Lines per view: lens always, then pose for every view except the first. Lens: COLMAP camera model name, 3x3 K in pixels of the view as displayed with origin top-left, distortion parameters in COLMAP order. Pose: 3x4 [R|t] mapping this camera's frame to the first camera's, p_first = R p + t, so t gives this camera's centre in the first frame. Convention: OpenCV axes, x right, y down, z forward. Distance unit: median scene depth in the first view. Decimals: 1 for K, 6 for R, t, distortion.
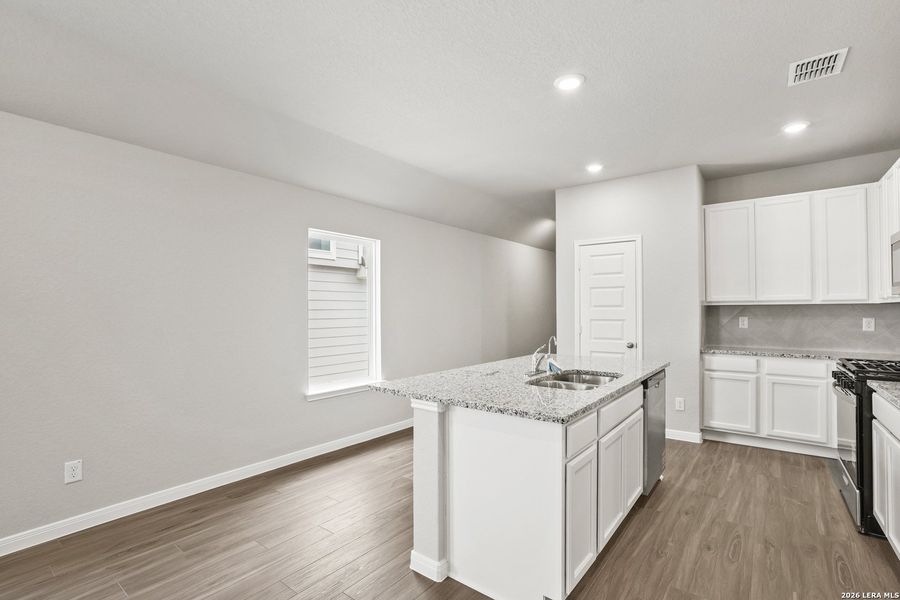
lens RADIAL K [[418.9, 0, 454.3], [0, 418.9, 306.8], [0, 0, 1]] dist [-0.013322, 0.005680]
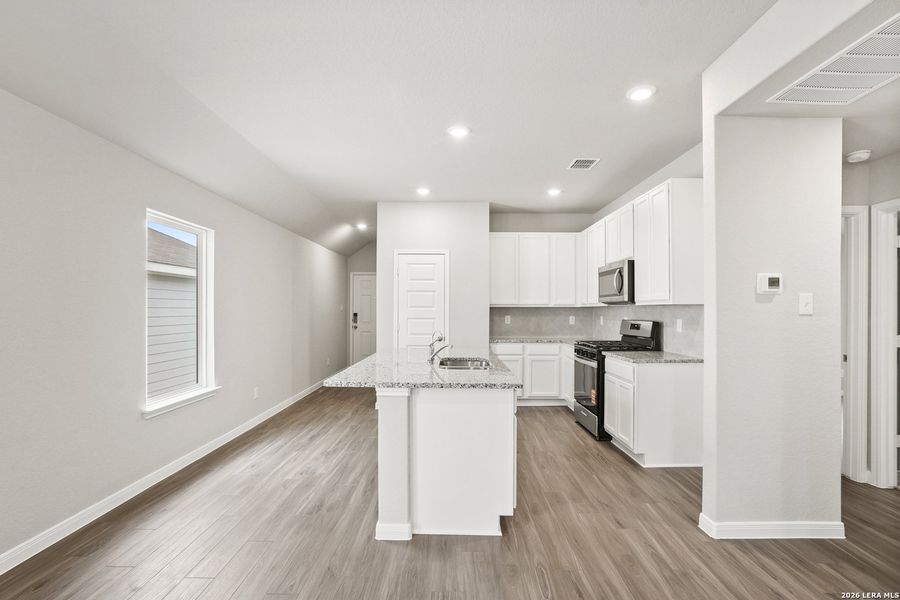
lens RADIAL K [[418.9, 0, 452.6], [0, 418.9, 307.6], [0, 0, 1]] dist [-0.013322, 0.005680]
pose [[0.801098, 0.008978, 0.598466, -0.340901], [-0.011157, 0.999938, -0.000066, -0.000420], [-0.598430, -0.006625, 0.801148, -0.013221]]
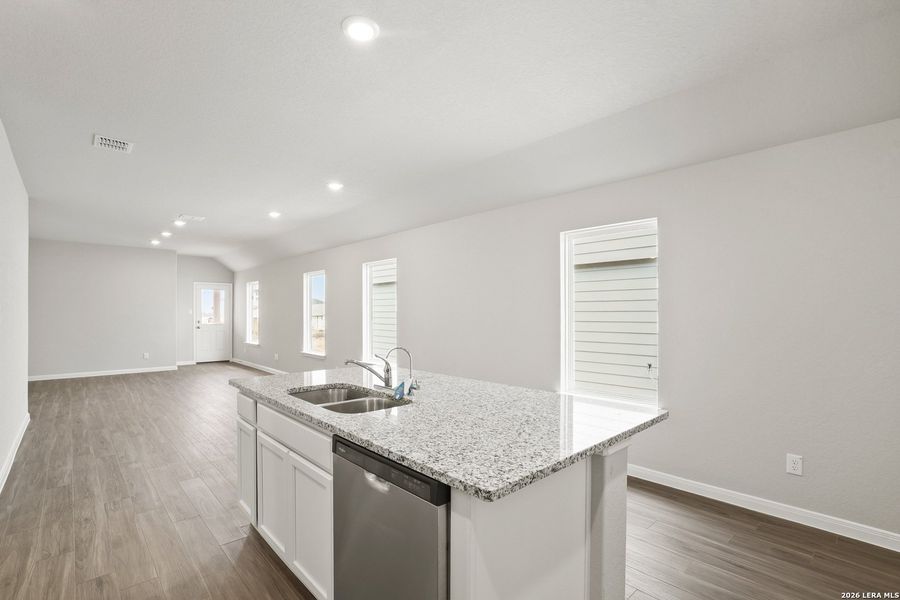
lens RADIAL K [[418.9, 0, 440.3], [0, 418.9, 302.8], [0, 0, 1]] dist [-0.013322, 0.005680]
pose [[-0.210493, -0.017707, -0.977435, 0.701204], [0.012914, 0.999698, -0.020891, 0.005539], [0.977510, -0.017020, -0.210201, 0.893560]]
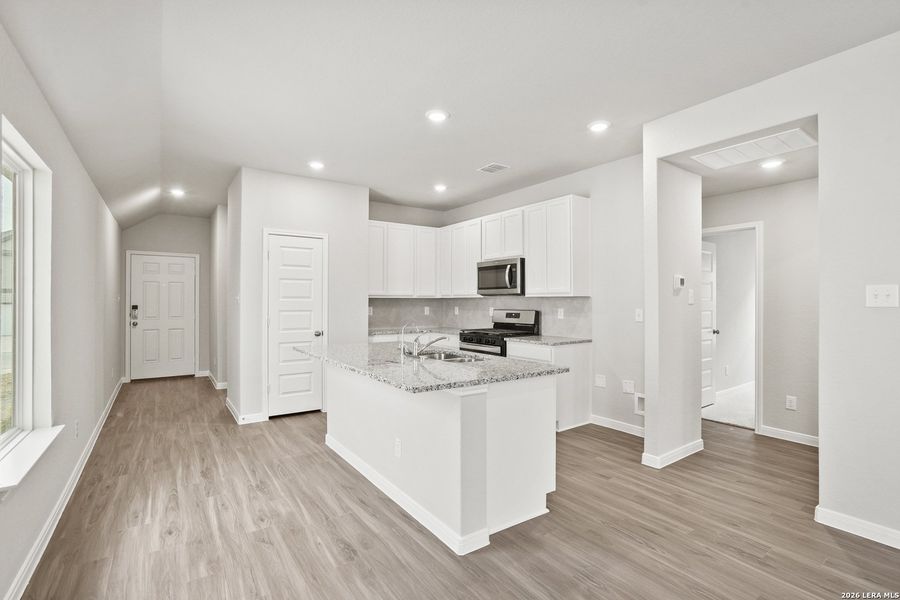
lens RADIAL K [[418.9, 0, 449.4], [0, 418.9, 297.3], [0, 0, 1]] dist [-0.013322, 0.005680]
pose [[0.313724, 0.014085, 0.949410, -0.597444], [-0.012124, 0.999868, -0.010828, 0.005784], [-0.949437, -0.008114, 0.313853, 0.390296]]
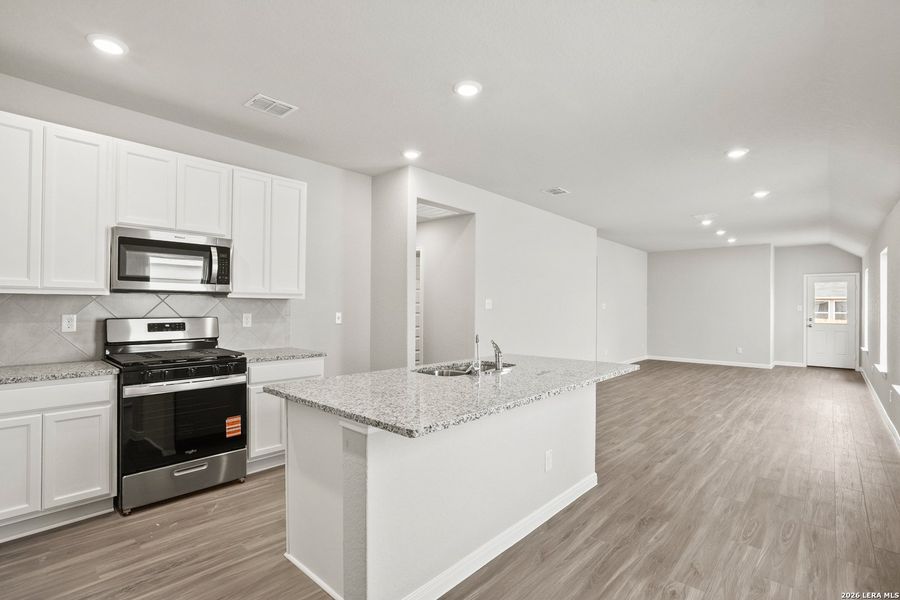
lens RADIAL K [[418.9, 0, 450.5], [0, 418.9, 300.3], [0, 0, 1]] dist [-0.013322, 0.005680]
pose [[-0.994519, -0.003372, 0.104497, 0.142274], [-0.005972, 0.999680, -0.024579, 0.012224], [-0.104381, -0.025068, -0.994221, 1.394008]]
